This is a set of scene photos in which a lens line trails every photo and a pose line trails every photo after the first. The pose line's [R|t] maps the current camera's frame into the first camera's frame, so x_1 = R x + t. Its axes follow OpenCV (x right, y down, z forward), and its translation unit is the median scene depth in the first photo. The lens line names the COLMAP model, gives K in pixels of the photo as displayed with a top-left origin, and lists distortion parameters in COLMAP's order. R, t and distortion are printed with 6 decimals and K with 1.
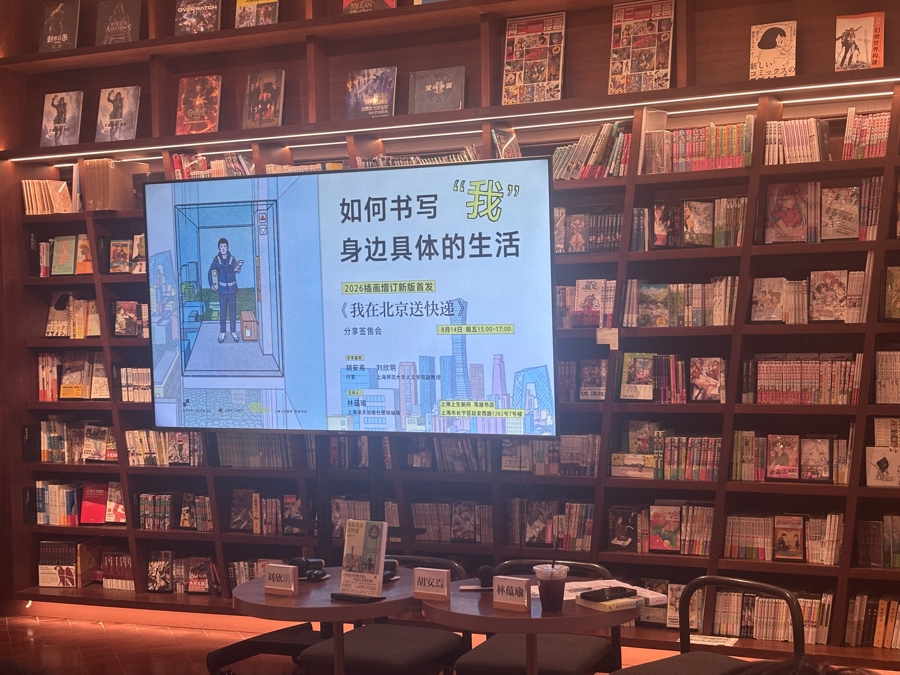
lens RADIAL K [[1353.2, 0, 450.3], [0, 1353.2, 336.5], [0, 0, 1]] dist [0.097307, 0.000000]
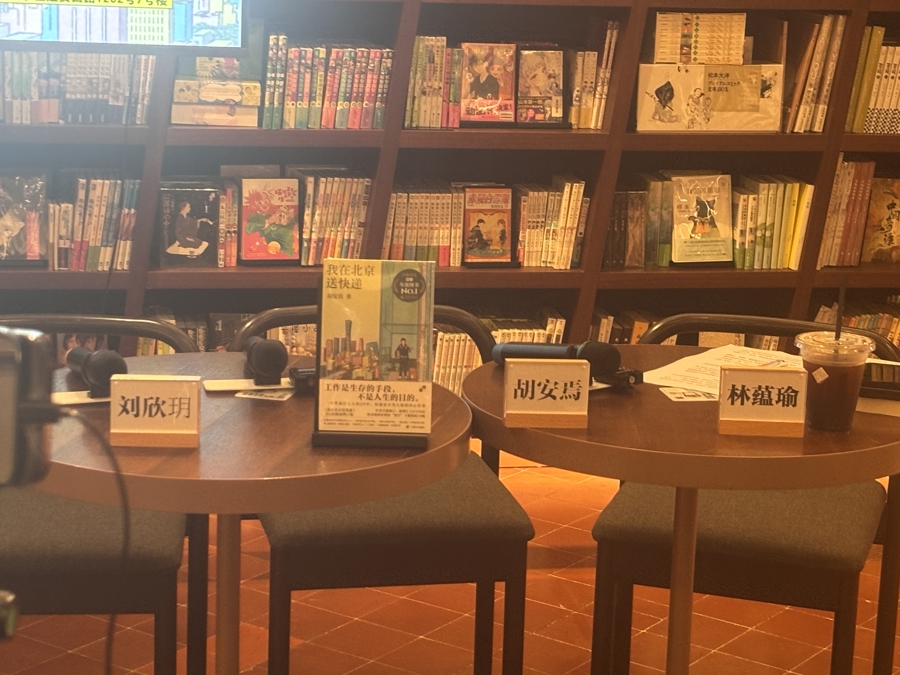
lens RADIAL K [[2129.9, 0, 449.9], [0, 2129.9, 338.8], [0, 0, 1]] dist [0.163127, 0.000000]
pose [[0.818541, -0.078952, 0.568996, -0.272737], [-0.044253, 0.978900, 0.199490, 0.017244], [-0.572741, -0.188470, 0.797776, 0.292280]]
